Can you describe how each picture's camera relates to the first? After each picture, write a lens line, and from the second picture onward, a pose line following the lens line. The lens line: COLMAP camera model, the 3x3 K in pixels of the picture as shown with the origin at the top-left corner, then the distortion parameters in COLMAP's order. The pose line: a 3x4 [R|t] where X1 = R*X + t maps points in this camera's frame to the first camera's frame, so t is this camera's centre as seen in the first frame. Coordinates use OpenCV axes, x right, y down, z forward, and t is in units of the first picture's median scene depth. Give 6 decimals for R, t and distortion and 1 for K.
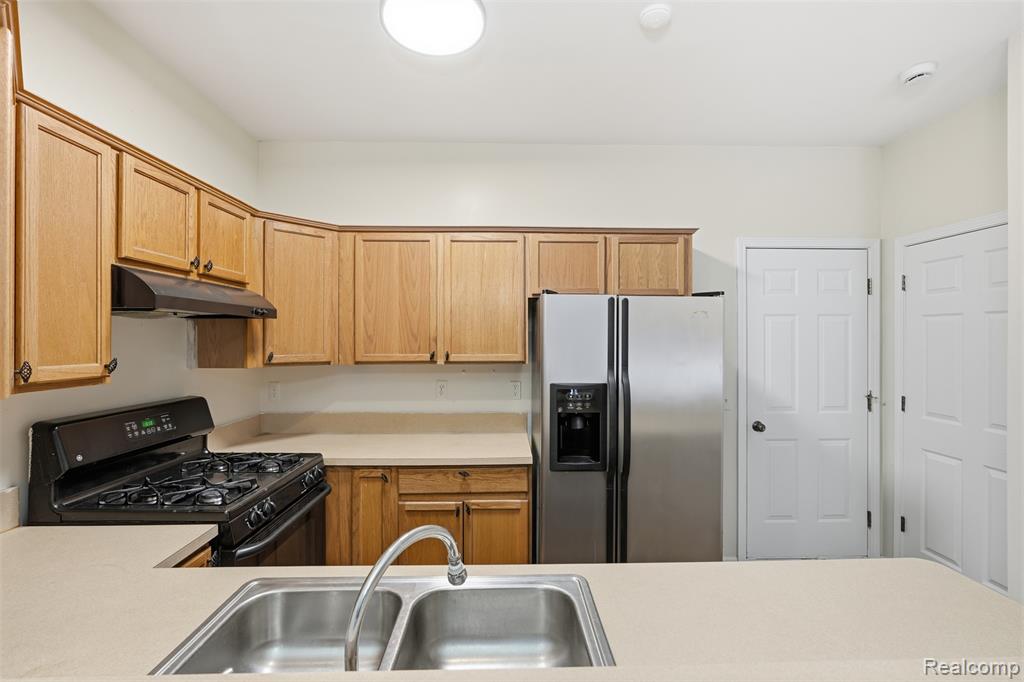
lens RADIAL K [[457.2, 0, 516.5], [0, 457.2, 338.6], [0, 0, 1]] dist [-0.018685, 0.009551]
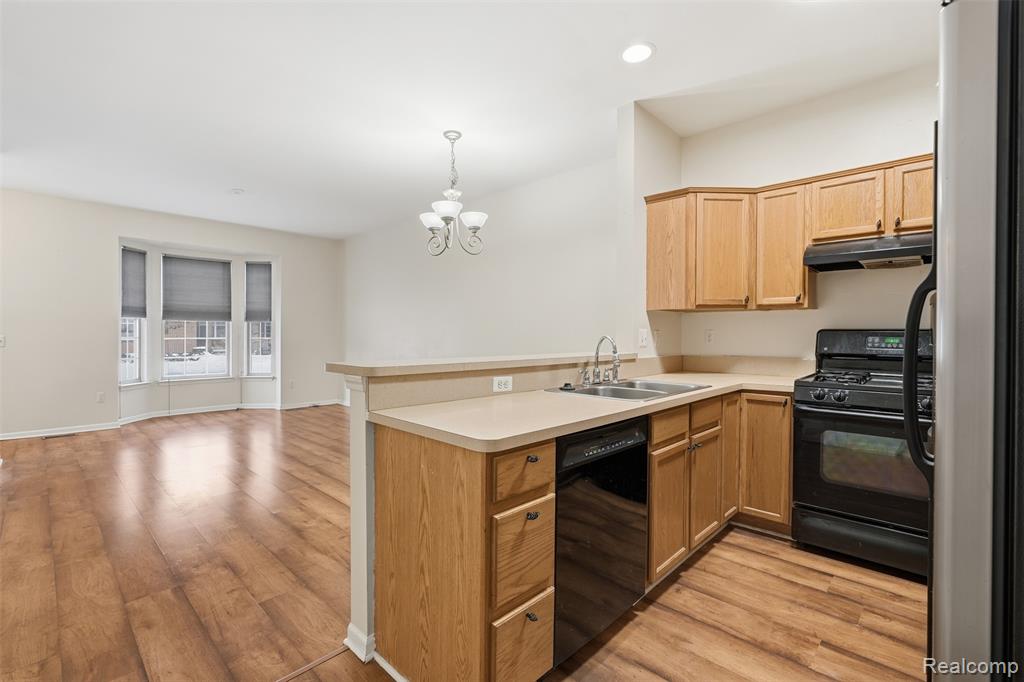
lens RADIAL K [[457.2, 0, 516.5], [0, 457.2, 338.6], [0, 0, 1]] dist [-0.018685, 0.009551]
pose [[-0.704432, 0.006021, -0.709746, 0.855909], [-0.001593, 0.999948, 0.010064, 0.137454], [0.709770, 0.008220, -0.704385, 0.951285]]
